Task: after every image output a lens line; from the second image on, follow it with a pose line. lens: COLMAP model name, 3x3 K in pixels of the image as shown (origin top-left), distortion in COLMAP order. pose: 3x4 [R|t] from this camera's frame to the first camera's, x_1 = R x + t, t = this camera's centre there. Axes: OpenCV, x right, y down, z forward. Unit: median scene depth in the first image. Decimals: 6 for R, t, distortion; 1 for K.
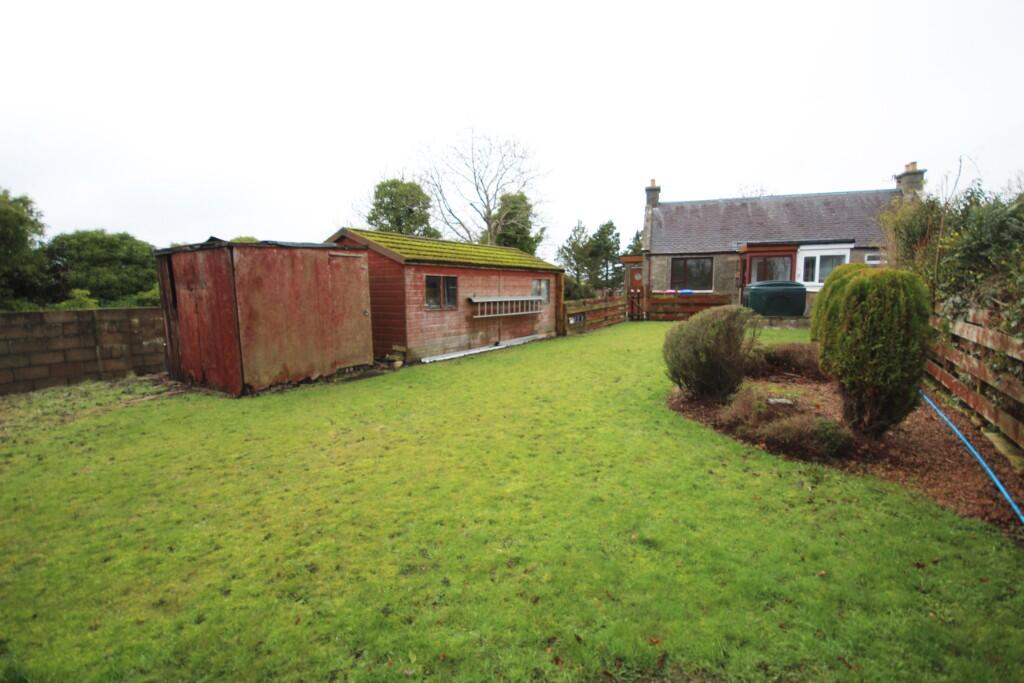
lens RADIAL K [[470.1, 0, 510.5], [0, 470.1, 343.1], [0, 0, 1]] dist [-0.000239, -0.000851]
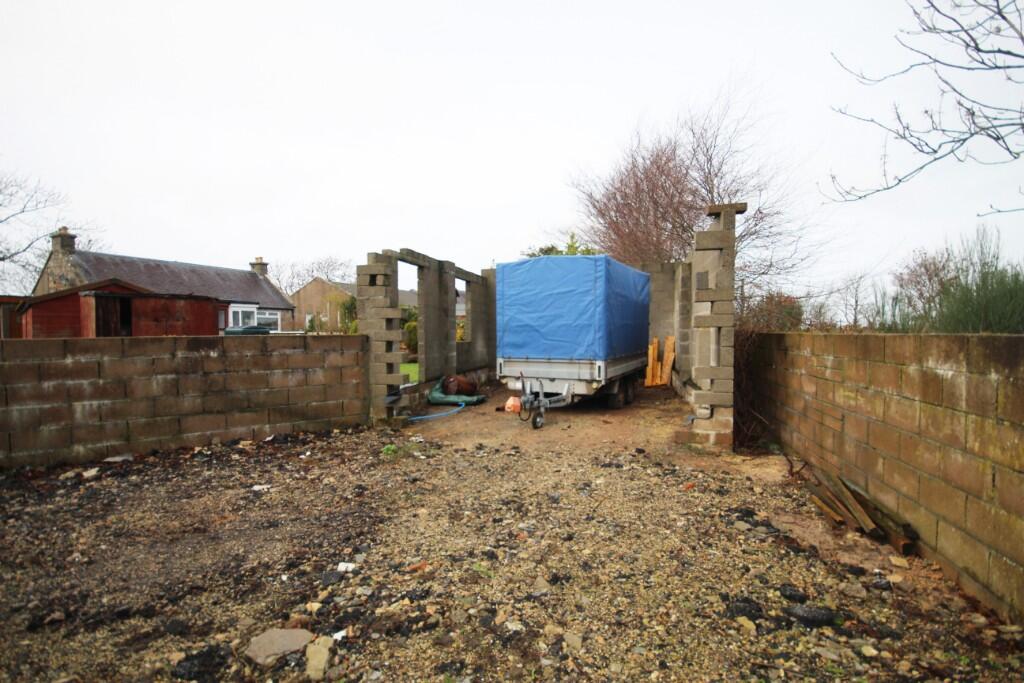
lens RADIAL K [[470.1, 0, 513.5], [0, 470.1, 340.8], [0, 0, 1]] dist [-0.000239, -0.000851]
pose [[0.172563, -0.010003, 0.984948, -0.669103], [0.117591, 0.993006, -0.010517, 0.034524], [-0.977954, 0.117636, 0.172533, -0.138512]]
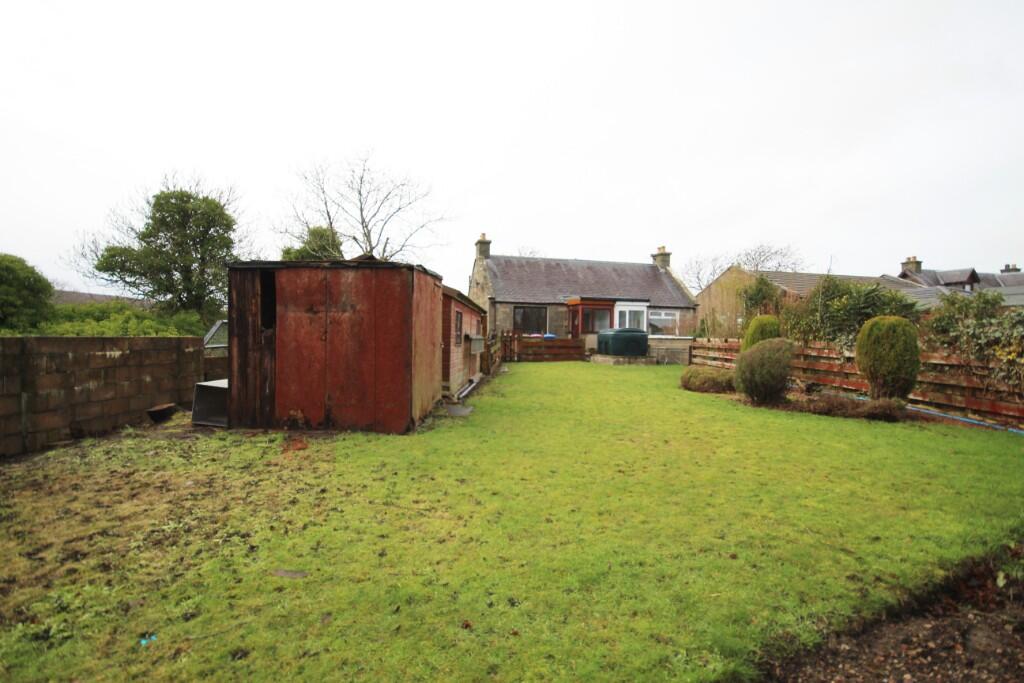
lens RADIAL K [[496.9, 0, 518.6], [0, 496.9, 340.3], [0, 0, 1]] dist [-0.009950, 0.000081]
pose [[0.851313, 0.016175, 0.524409, -0.273393], [0.040469, 0.994522, -0.096371, 0.011479], [-0.523095, 0.103264, 0.845995, 0.022186]]
